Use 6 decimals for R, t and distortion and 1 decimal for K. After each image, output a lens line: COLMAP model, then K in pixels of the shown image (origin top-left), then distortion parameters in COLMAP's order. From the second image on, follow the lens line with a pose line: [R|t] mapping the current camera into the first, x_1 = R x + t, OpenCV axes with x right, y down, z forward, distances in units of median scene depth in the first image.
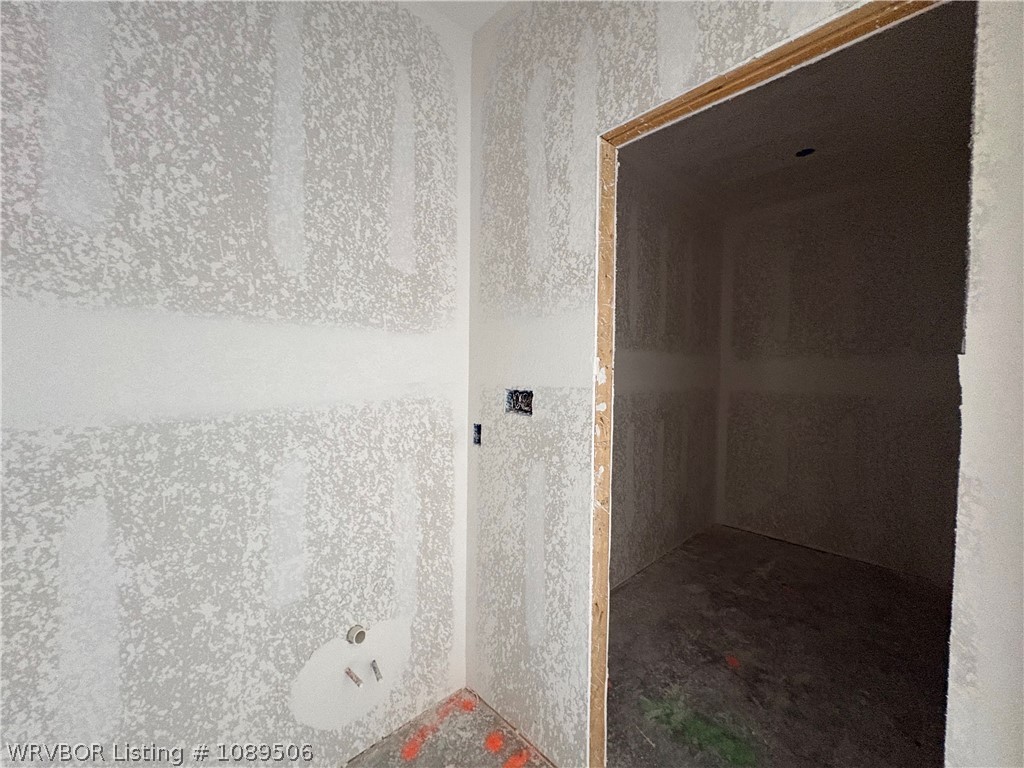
lens RADIAL K [[408.2, 0, 511.0], [0, 408.2, 383.7], [0, 0, 1]] dist [0.001882, -0.000208]
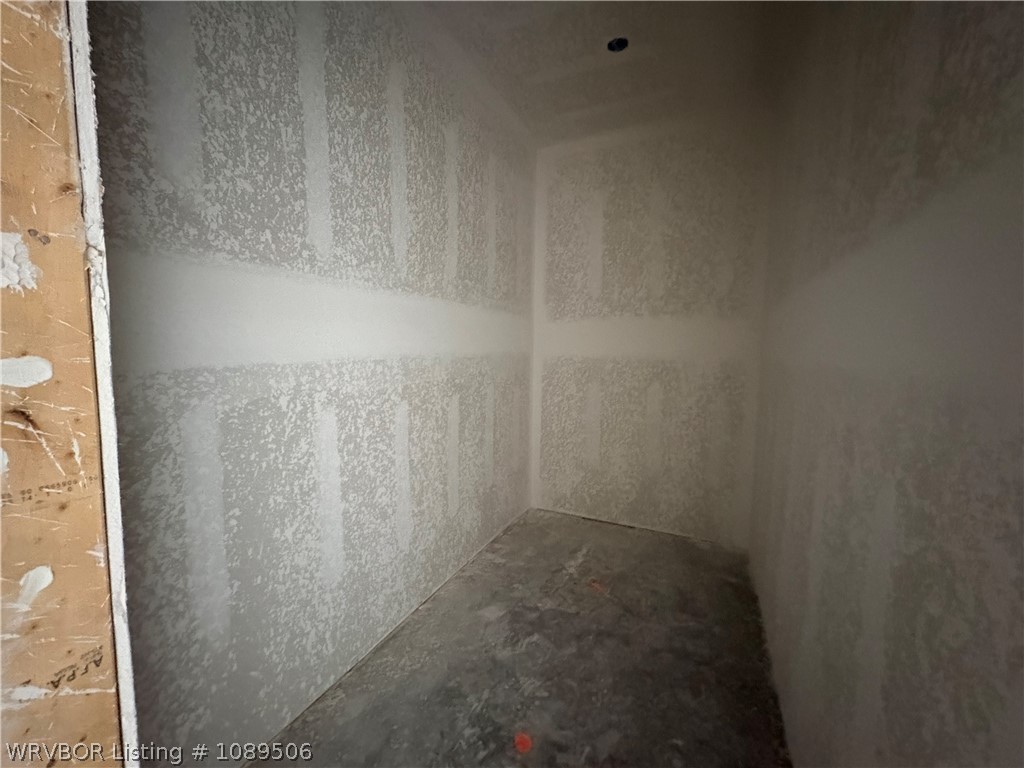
lens RADIAL K [[408.2, 0, 512.8], [0, 408.2, 383.3], [0, 0, 1]] dist [0.001882, -0.000208]
pose [[0.931756, -0.032732, 0.361605, 0.201892], [0.009920, 0.997851, 0.064763, 0.022556], [-0.362948, -0.056757, 0.930079, 0.273307]]
